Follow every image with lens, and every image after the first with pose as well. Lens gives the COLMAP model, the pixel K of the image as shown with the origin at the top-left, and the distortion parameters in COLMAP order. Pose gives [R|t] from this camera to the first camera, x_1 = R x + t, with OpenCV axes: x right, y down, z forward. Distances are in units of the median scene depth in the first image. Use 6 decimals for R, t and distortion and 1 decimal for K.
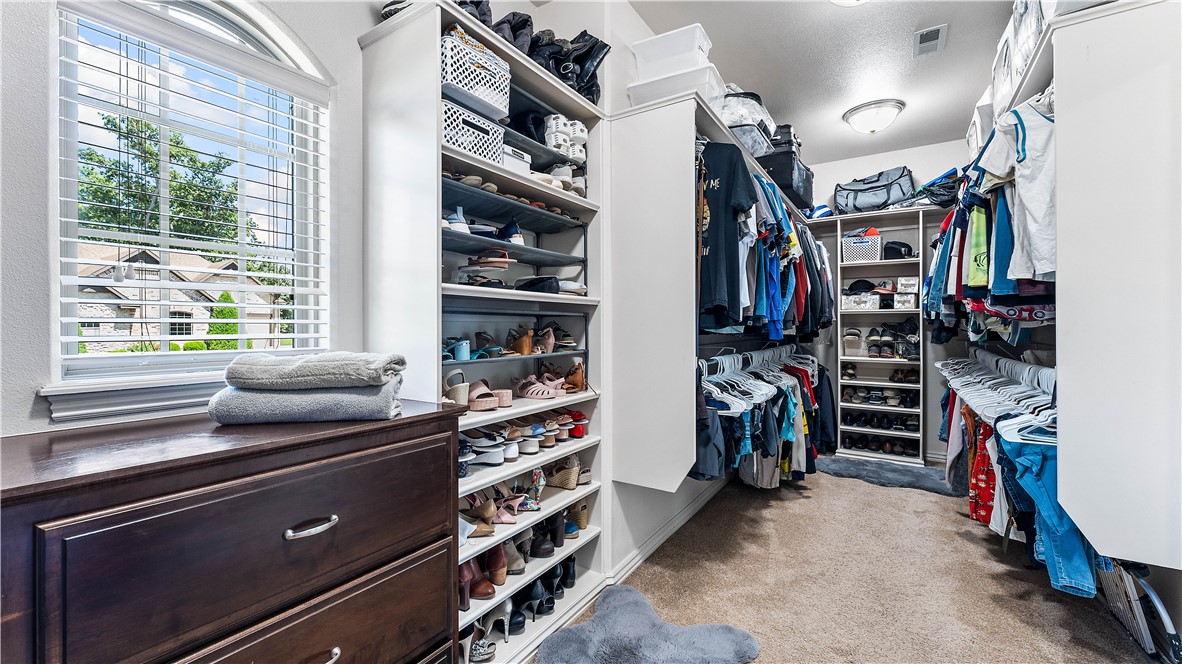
lens RADIAL K [[475.9, 0, 590.9], [0, 475.9, 324.5], [0, 0, 1]] dist [-0.003879, 0.000492]
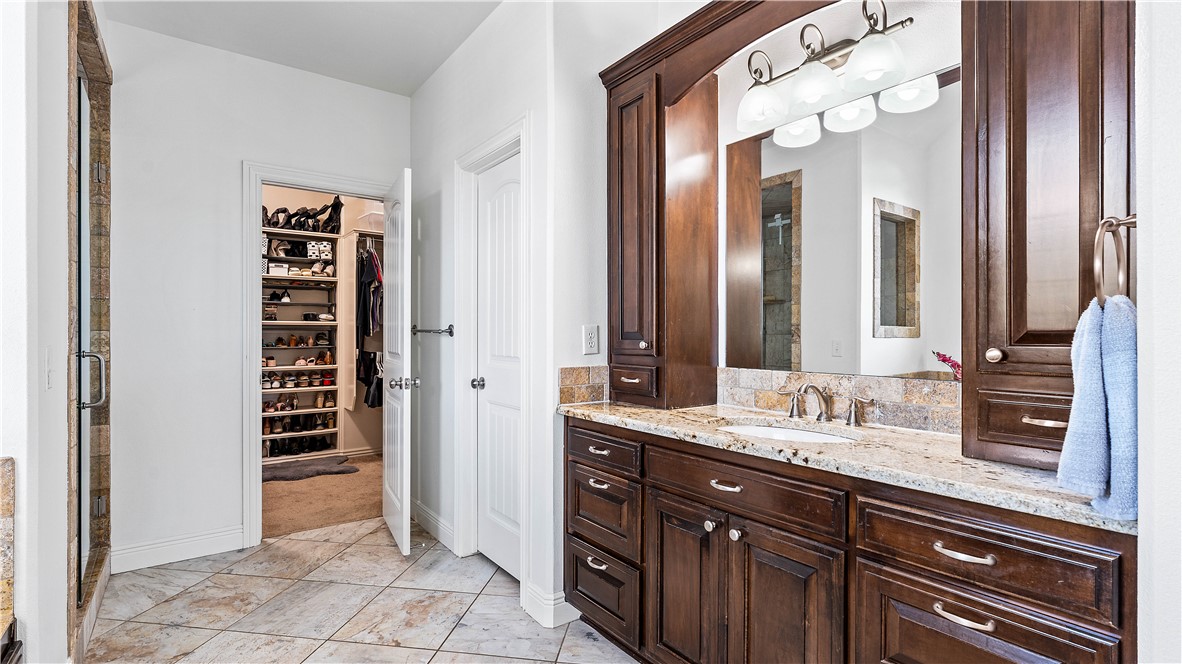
lens RADIAL K [[547.2, 0, 589.5], [0, 547.2, 335.8], [0, 0, 1]] dist [-0.001340, -0.000977]
pose [[0.930950, 0.002621, -0.365138, 2.089359], [0.000132, 0.999972, 0.007513, -0.012122], [0.365147, -0.007043, 0.930923, -0.934262]]
